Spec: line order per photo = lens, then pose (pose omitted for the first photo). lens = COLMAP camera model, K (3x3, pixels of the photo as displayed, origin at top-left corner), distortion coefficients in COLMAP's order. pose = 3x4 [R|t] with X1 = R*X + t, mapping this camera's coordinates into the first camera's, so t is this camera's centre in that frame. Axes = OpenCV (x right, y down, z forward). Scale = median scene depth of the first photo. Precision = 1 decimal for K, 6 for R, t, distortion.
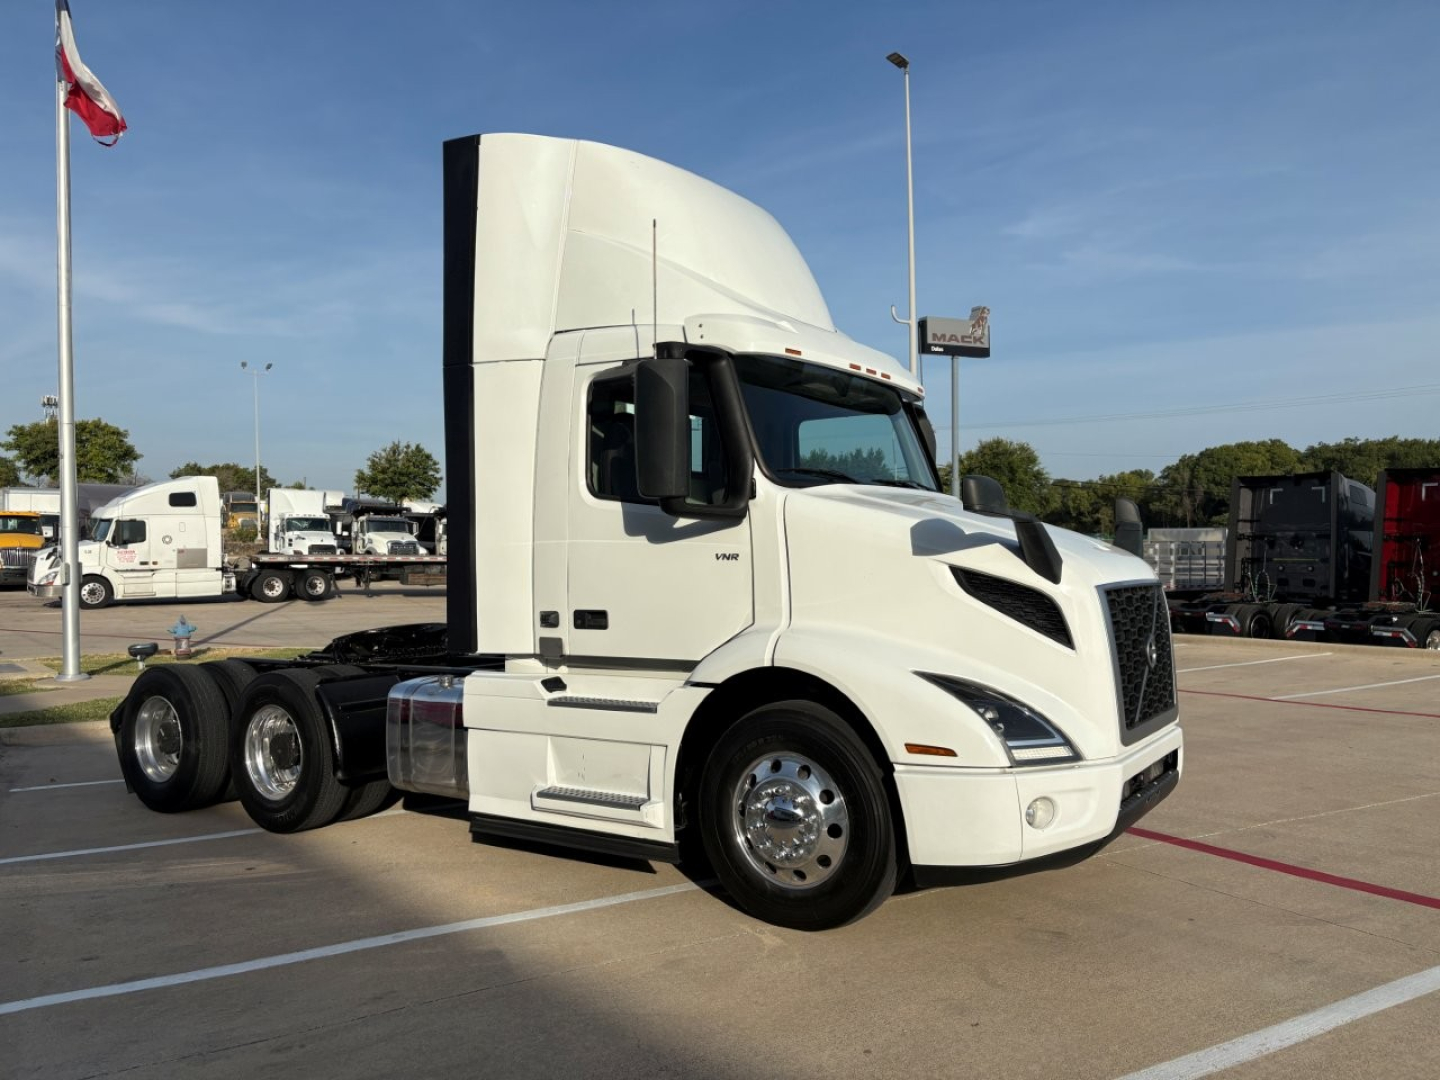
lens RADIAL K [[1087.9, 0, 720.0], [0, 1087.9, 540.0], [0, 0, 1]] dist [0.054887, -0.048439]
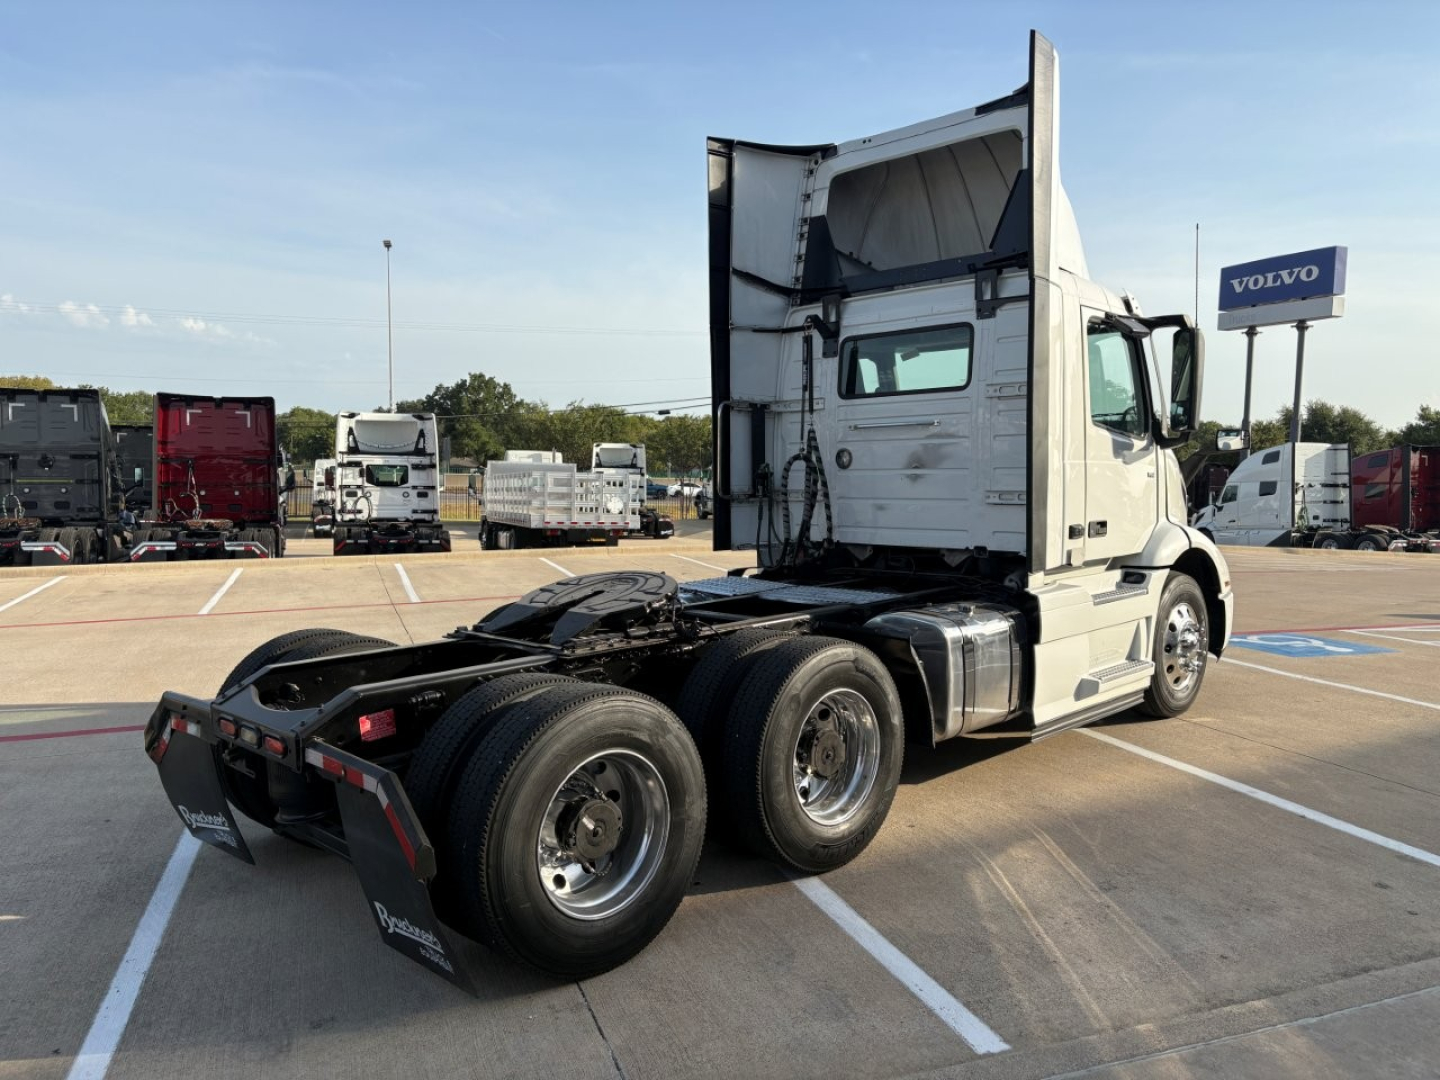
lens RADIAL K [[1083.2, 0, 729.3], [0, 1083.2, 534.1], [0, 0, 1]] dist [0.067523, -0.068406]
pose [[0.183076, -0.052410, 0.981701, -0.227525], [-0.012032, 0.998384, 0.055545, 0.002938], [-0.983025, -0.021981, 0.182150, 0.196342]]
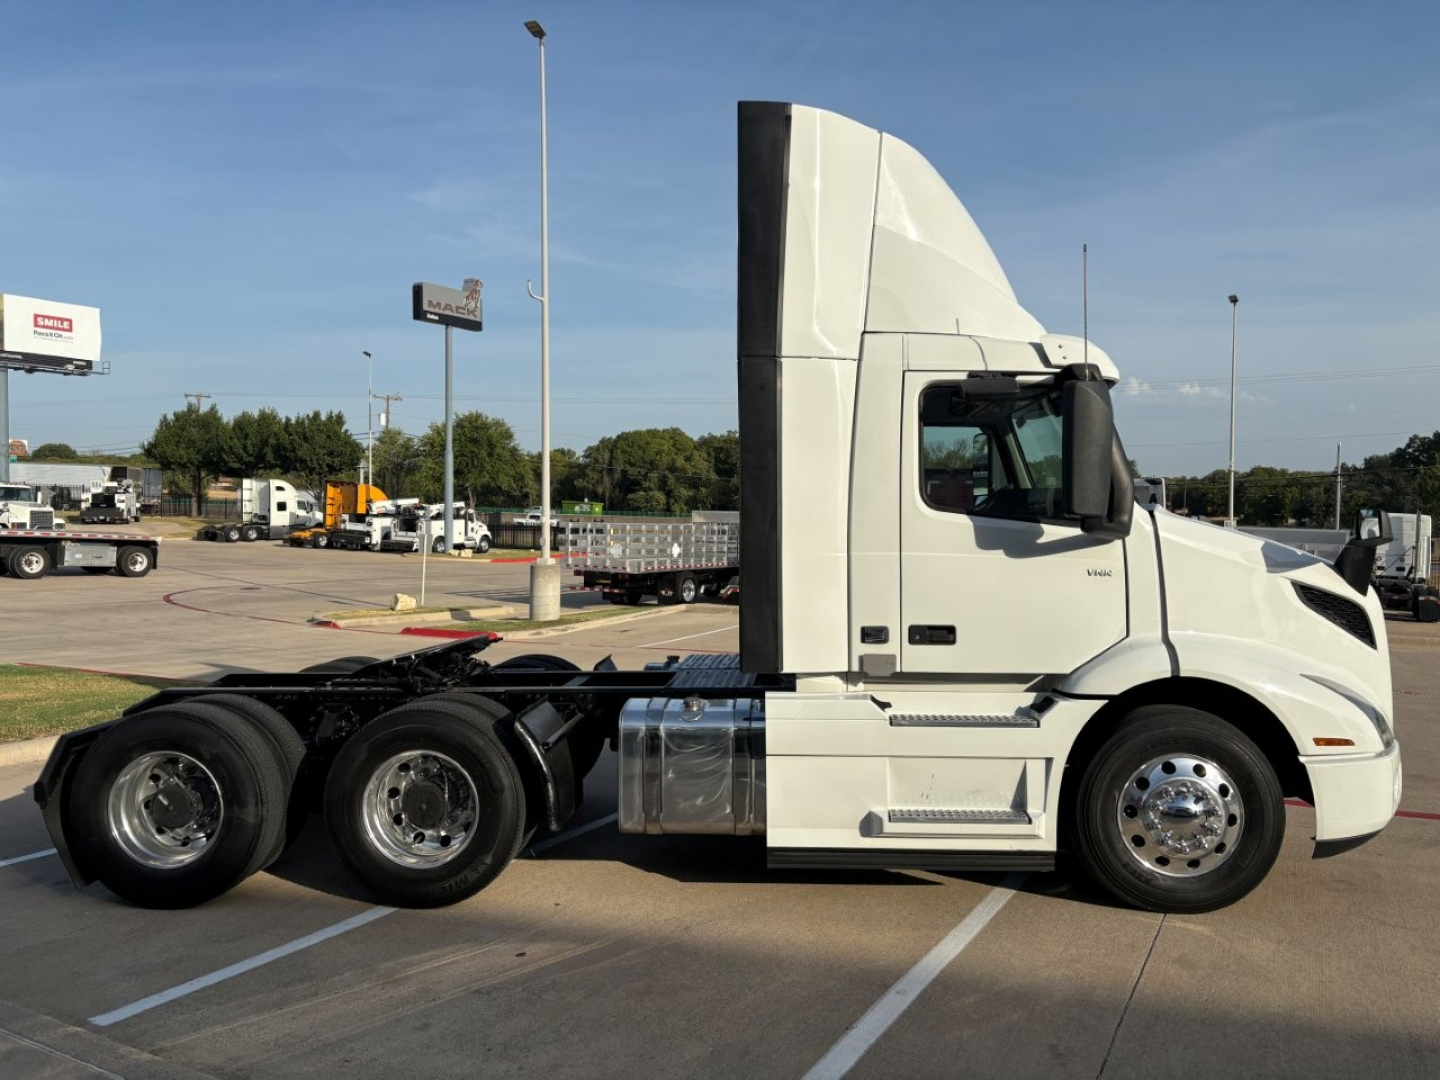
lens RADIAL K [[1083.2, 0, 729.3], [0, 1083.2, 534.1], [0, 0, 1]] dist [0.067523, -0.068406]
pose [[0.855244, 0.010824, 0.518112, -0.130611], [-0.022476, 0.999616, 0.016217, -0.004834], [-0.517737, -0.025514, 0.855159, 0.043895]]
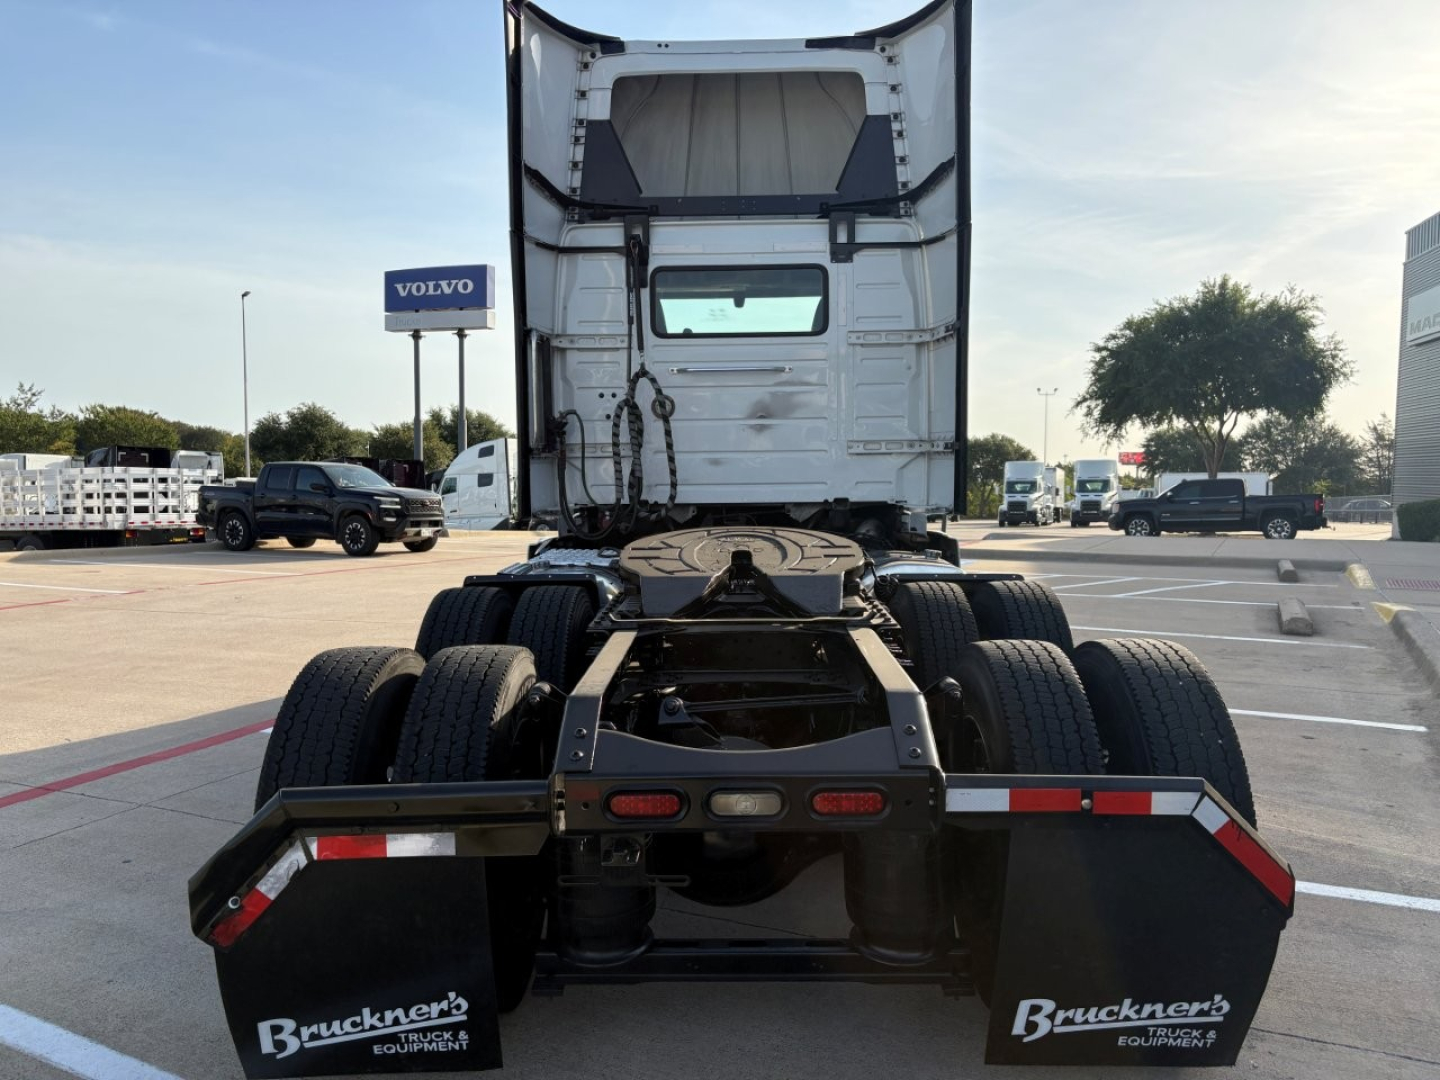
lens RADIAL K [[1087.9, 0, 720.0], [0, 1087.9, 540.0], [0, 0, 1]] dist [0.054887, -0.048439]
pose [[-0.548921, -0.046806, 0.834562, -0.173253], [-0.002513, 0.998519, 0.054349, 0.012751], [-0.835870, 0.027736, -0.548226, 0.313272]]
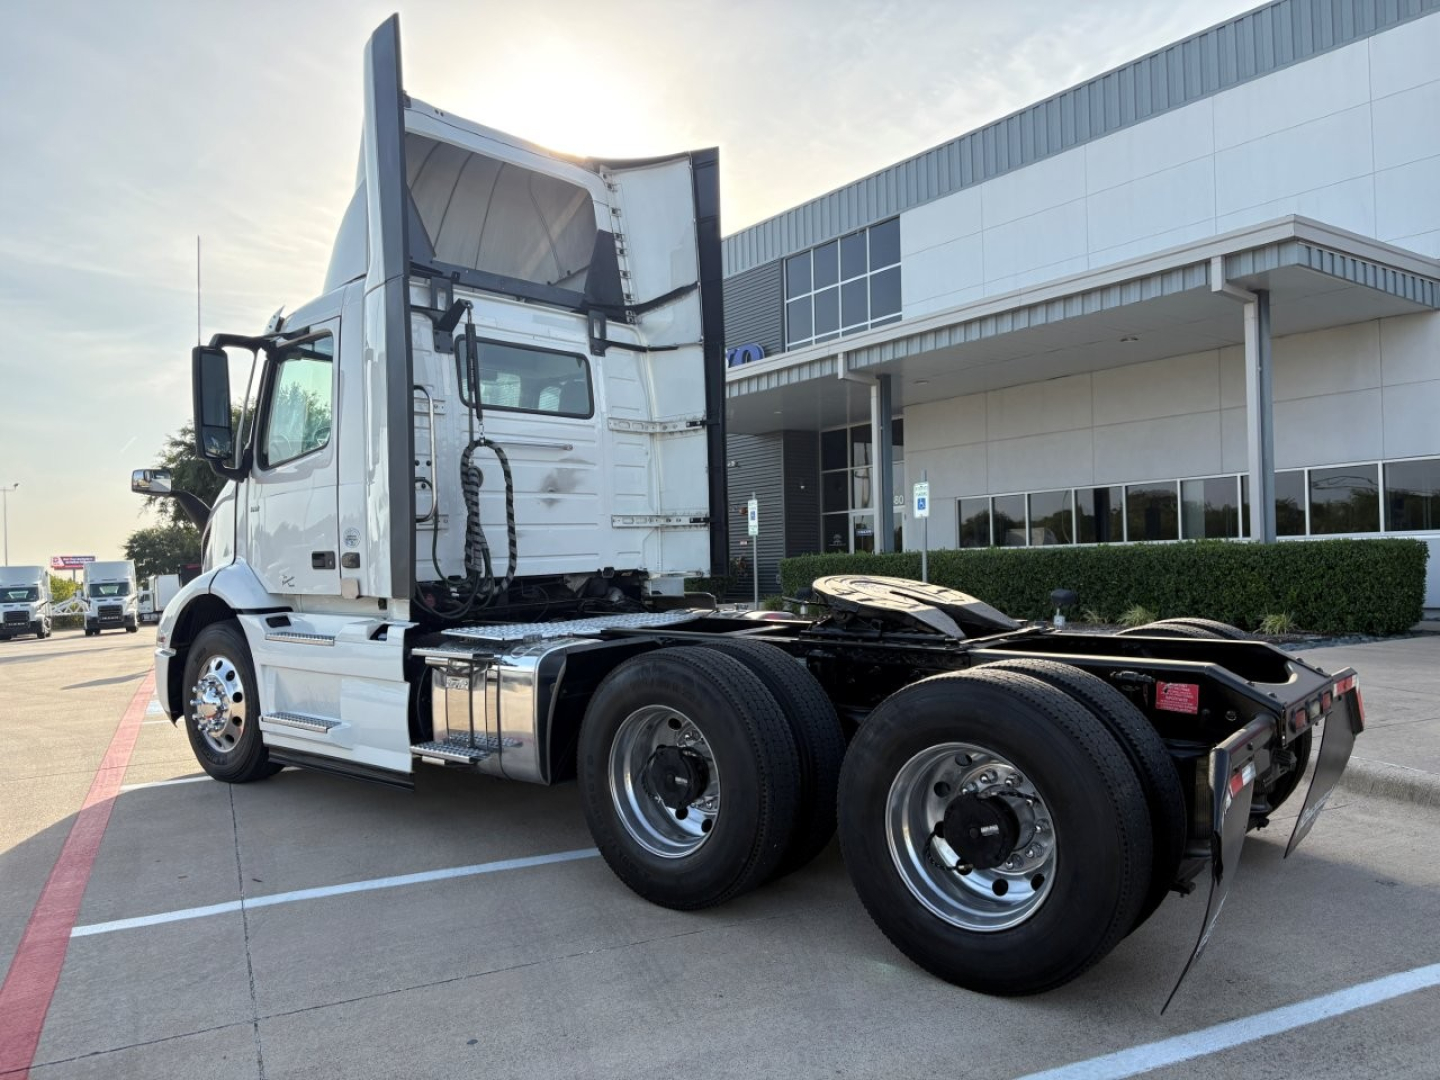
lens RADIAL K [[1084.1, 0, 720.0], [0, 1084.1, 540.0], [0, 0, 1]] dist [0.116079, -0.163378]
pose [[-0.996356, 0.034992, 0.077785, -0.060096], [0.033192, 0.999153, -0.024319, 0.016292], [-0.078570, -0.021648, -0.996673, 0.398321]]
